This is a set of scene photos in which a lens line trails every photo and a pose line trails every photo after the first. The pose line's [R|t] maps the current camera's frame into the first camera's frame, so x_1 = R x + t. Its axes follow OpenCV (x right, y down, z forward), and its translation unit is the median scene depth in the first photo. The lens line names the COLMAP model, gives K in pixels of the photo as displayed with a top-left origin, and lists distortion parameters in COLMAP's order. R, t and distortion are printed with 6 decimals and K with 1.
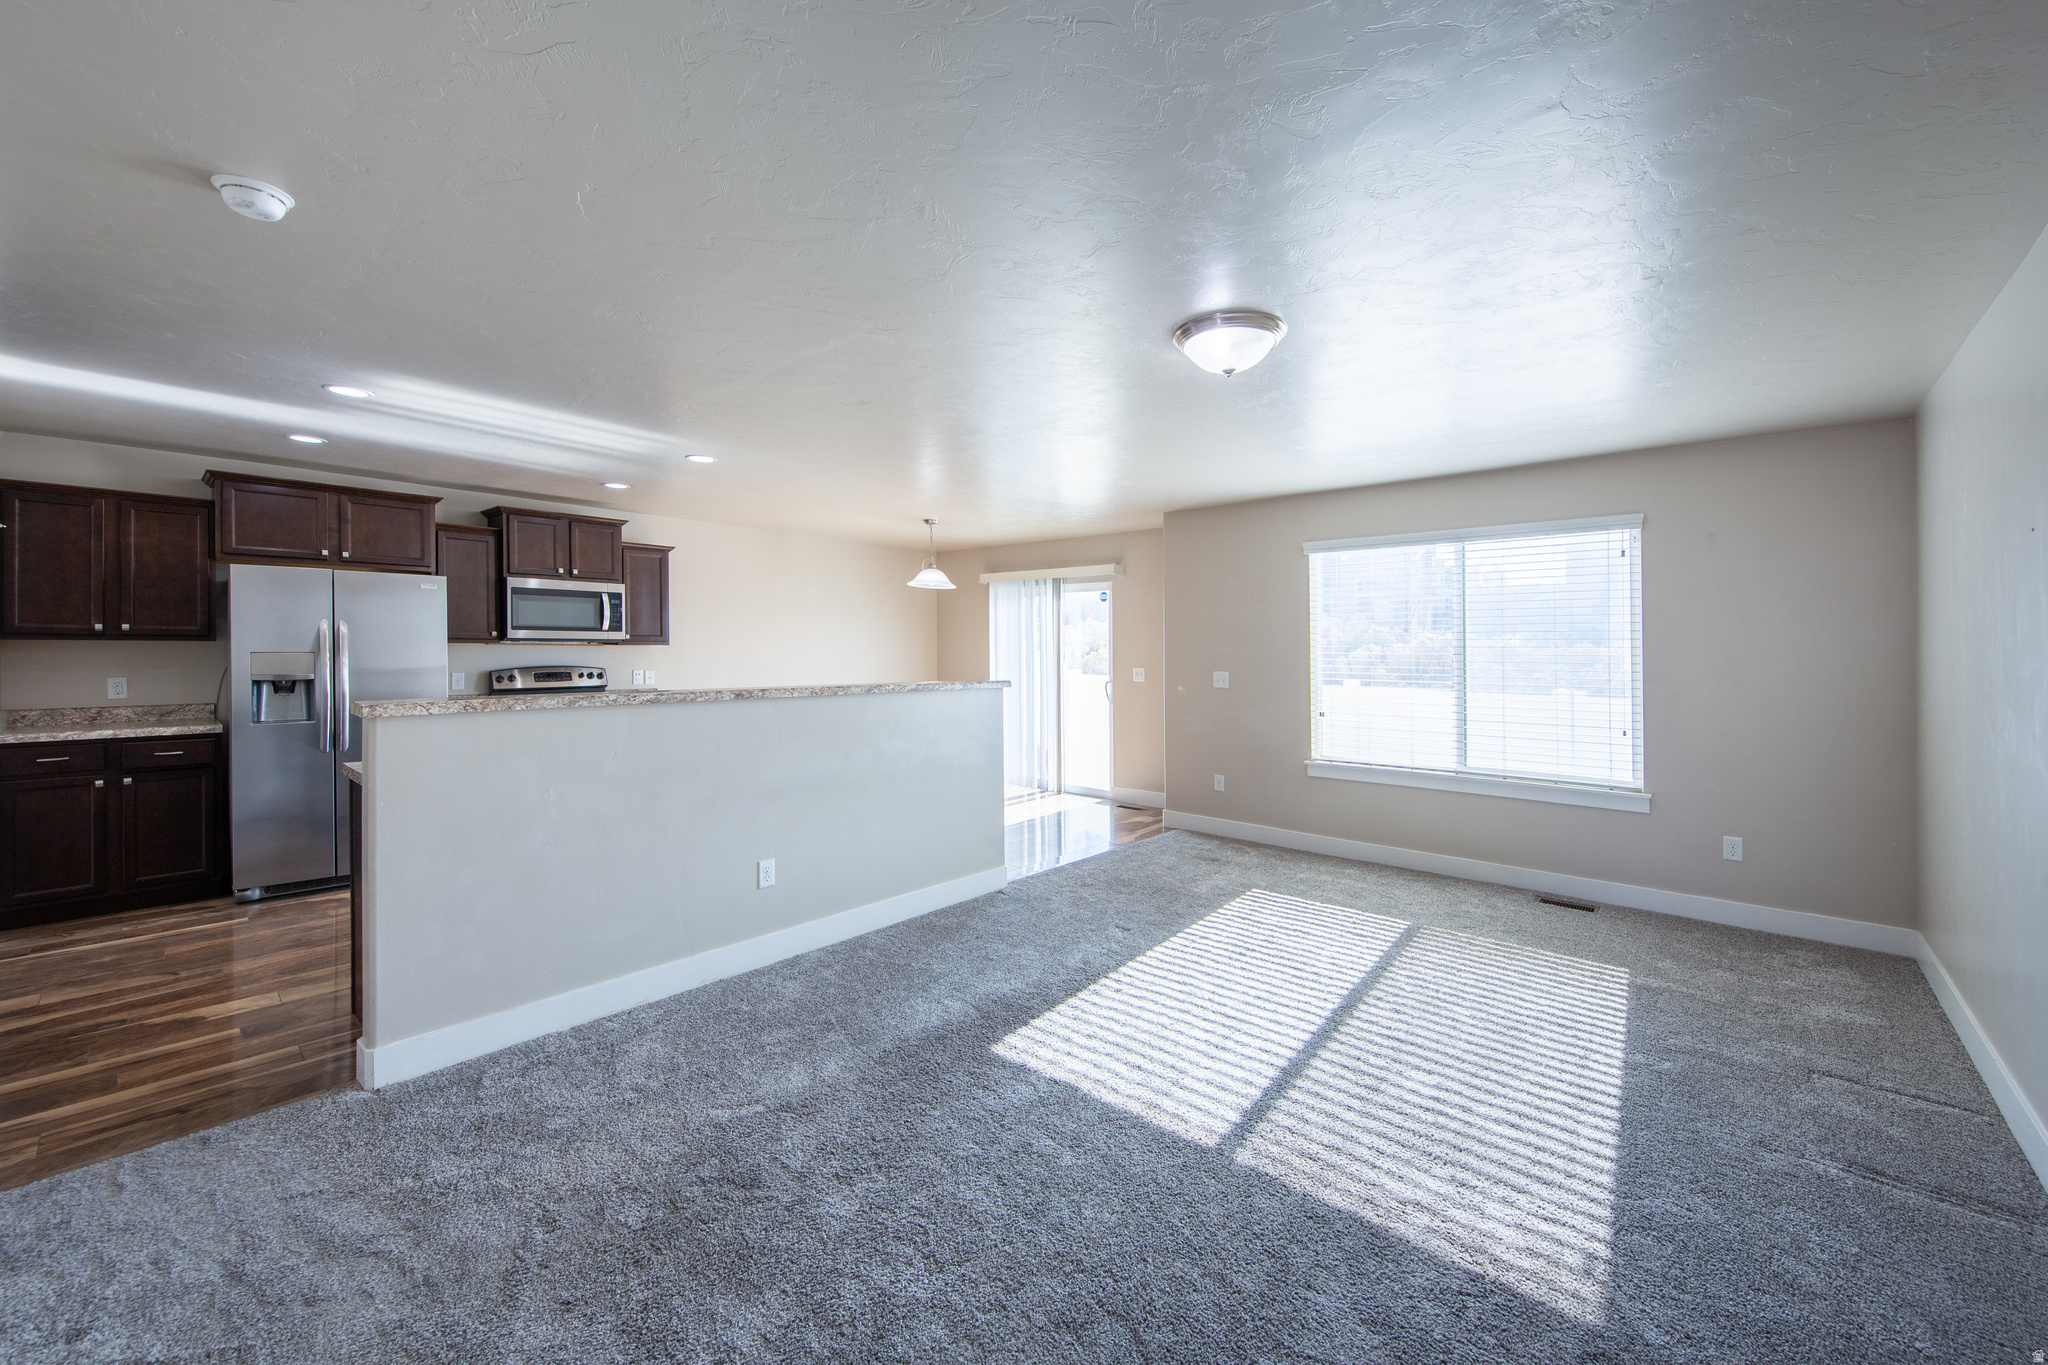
lens RADIAL K [[789.1, 0, 1009.5], [0, 789.1, 652.0], [0, 0, 1]] dist [-0.001116, -0.000134]
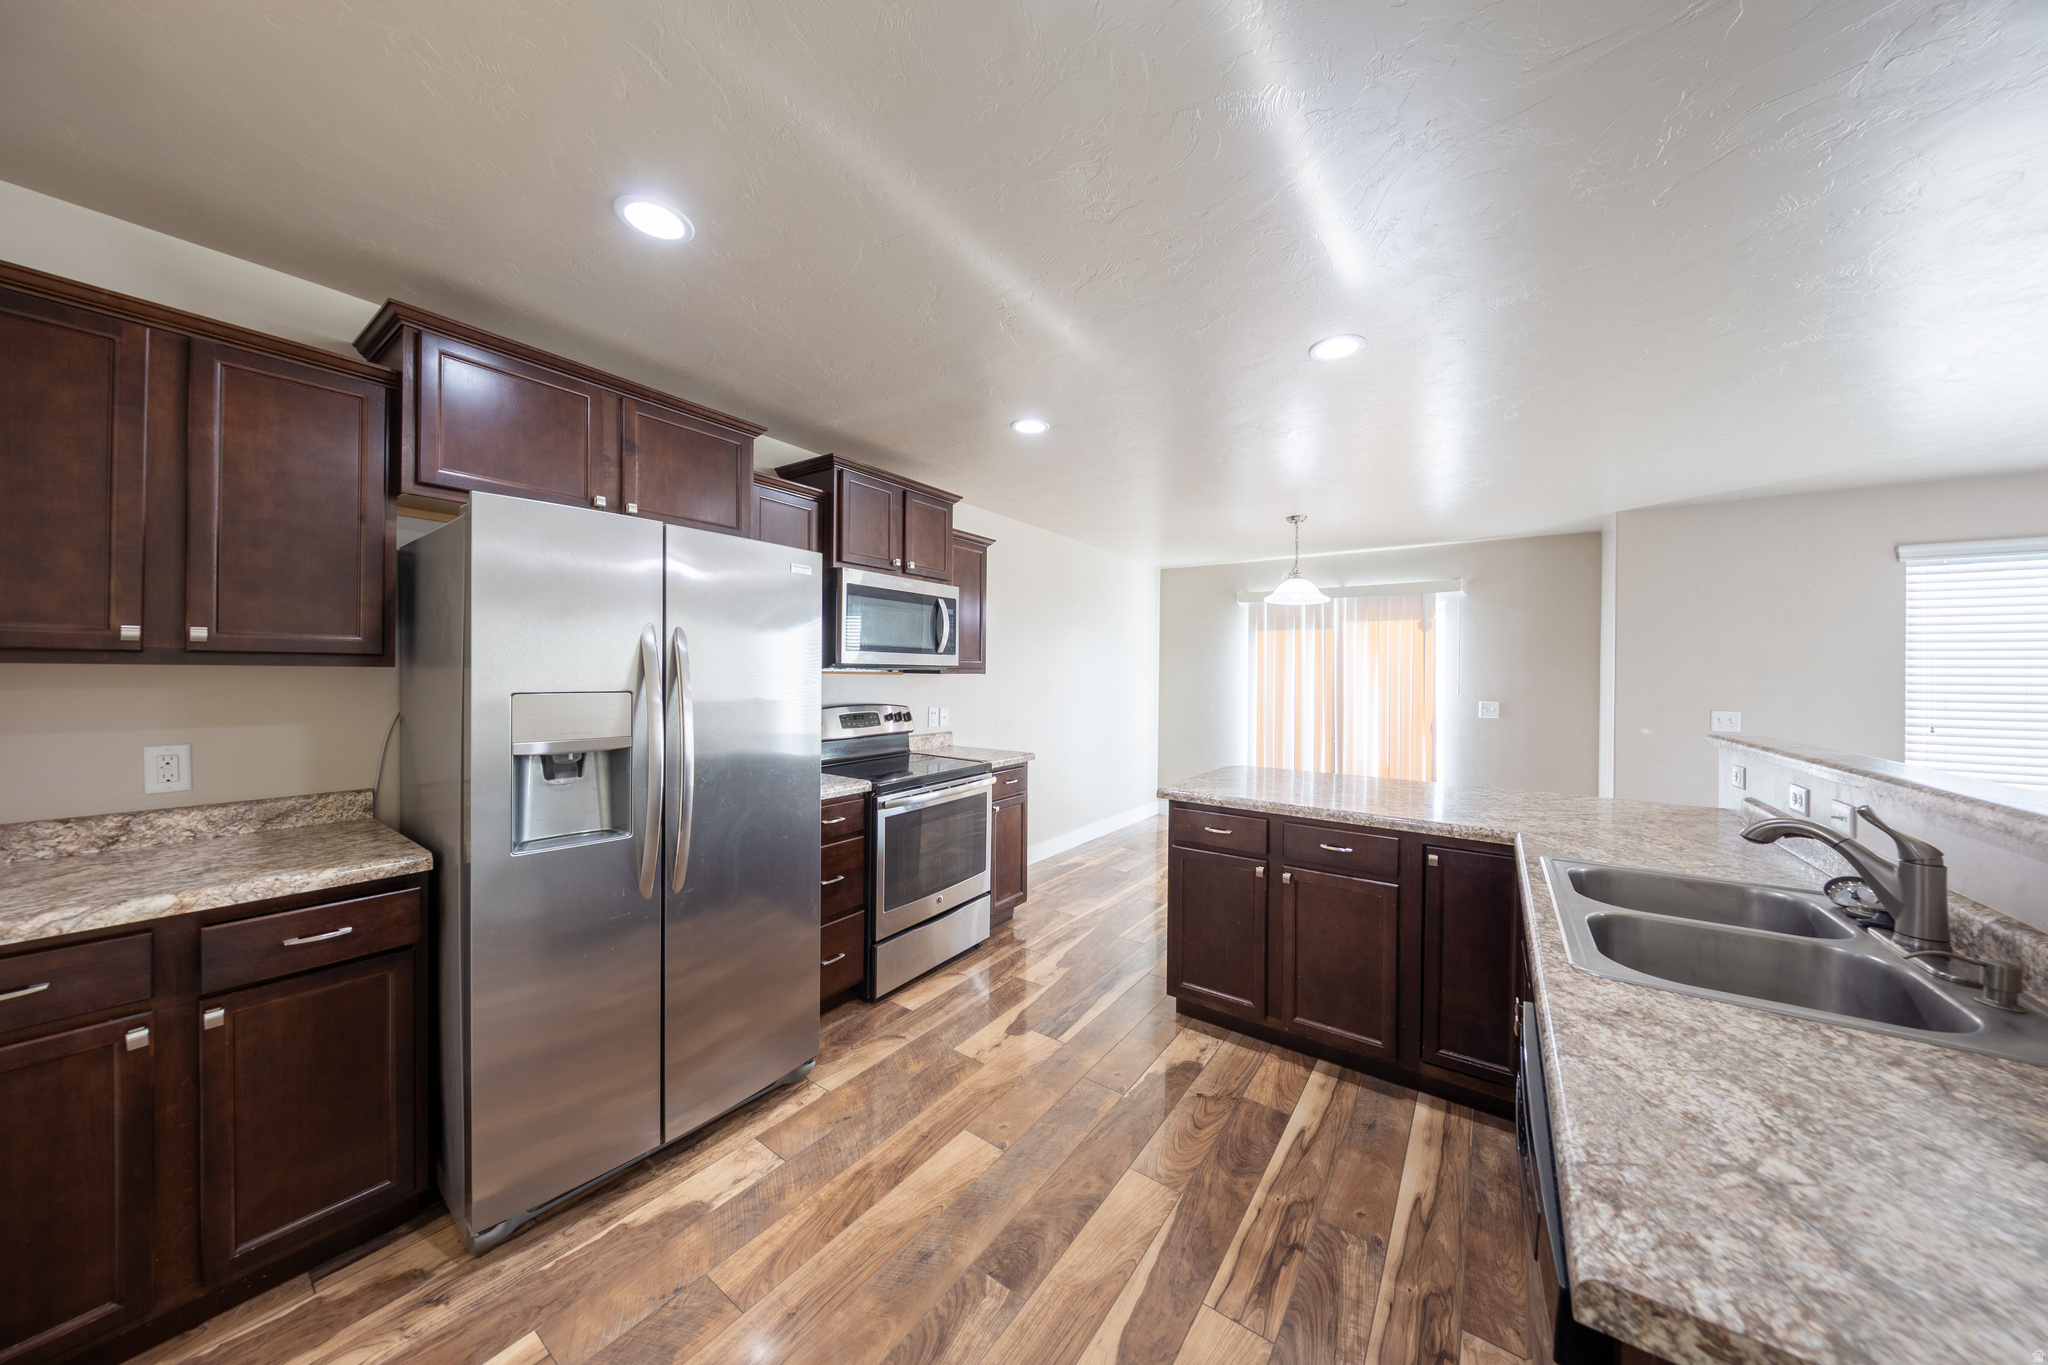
lens RADIAL K [[665.1, 0, 1018.6], [0, 665.1, 673.0], [0, 0, 1]] dist [-0.000446, -0.000027]
pose [[0.994689, 0.006799, 0.102700, -0.653479], [-0.006555, 0.999975, -0.002717, -0.011391], [-0.102716, 0.002029, 0.994709, 0.542372]]
